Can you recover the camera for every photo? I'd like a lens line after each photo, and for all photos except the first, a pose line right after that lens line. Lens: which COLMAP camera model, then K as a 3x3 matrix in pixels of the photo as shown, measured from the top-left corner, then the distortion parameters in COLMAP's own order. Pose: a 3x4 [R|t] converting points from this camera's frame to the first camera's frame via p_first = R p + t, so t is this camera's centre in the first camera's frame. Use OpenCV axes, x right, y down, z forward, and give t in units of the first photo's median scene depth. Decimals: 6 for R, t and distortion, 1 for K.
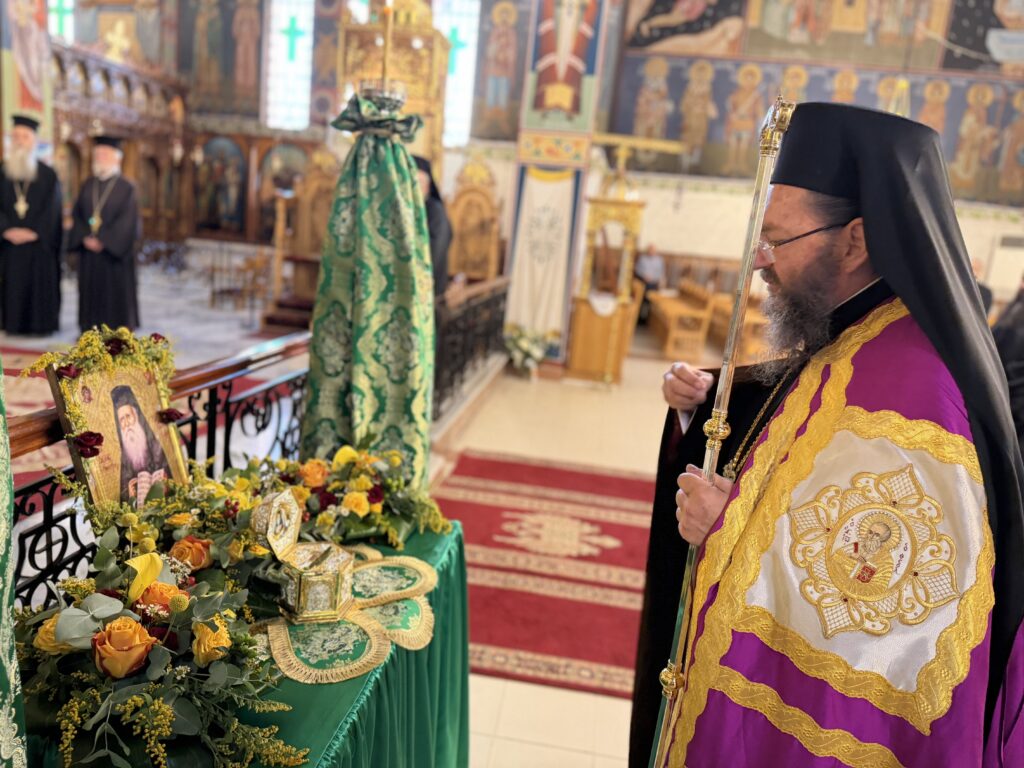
lens RADIAL K [[727.5, 0, 512.0], [0, 727.5, 384.0], [0, 0, 1]] dist [0.088263, -0.135158]
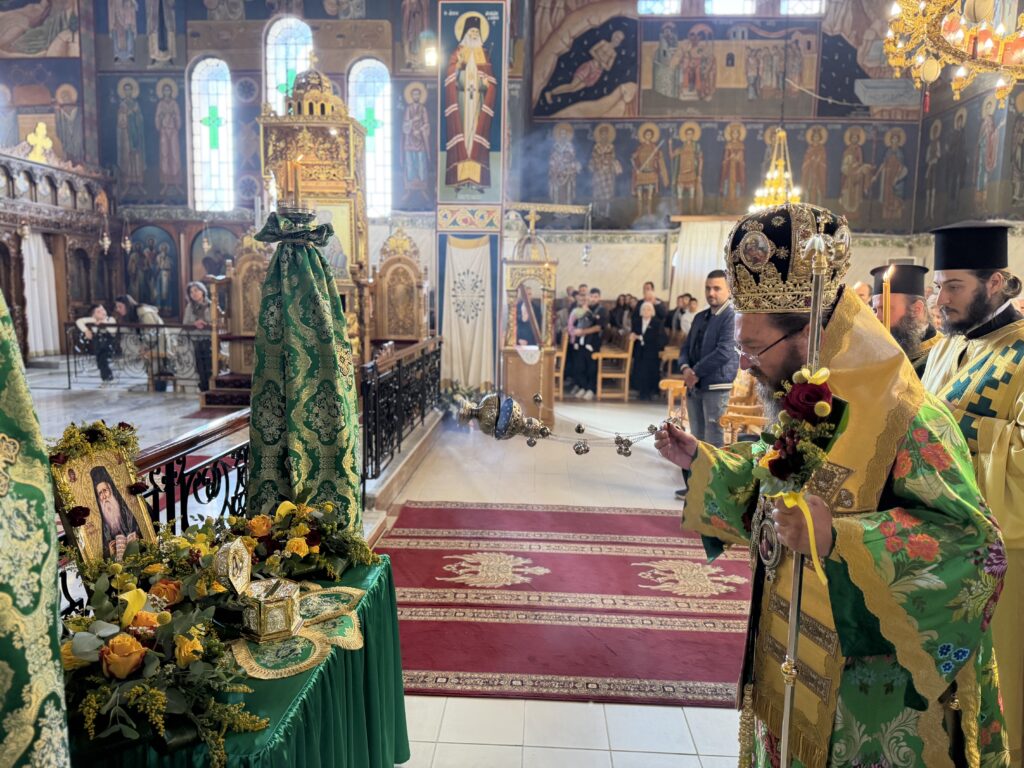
lens RADIAL K [[713.4, 0, 512.0], [0, 713.4, 384.0], [0, 0, 1]] dist [0.058503, -0.077825]
pose [[0.992635, -0.089873, 0.081228, 0.057207], [0.095424, 0.993163, -0.067246, 0.008442], [-0.074629, 0.074502, 0.994424, -0.197148]]
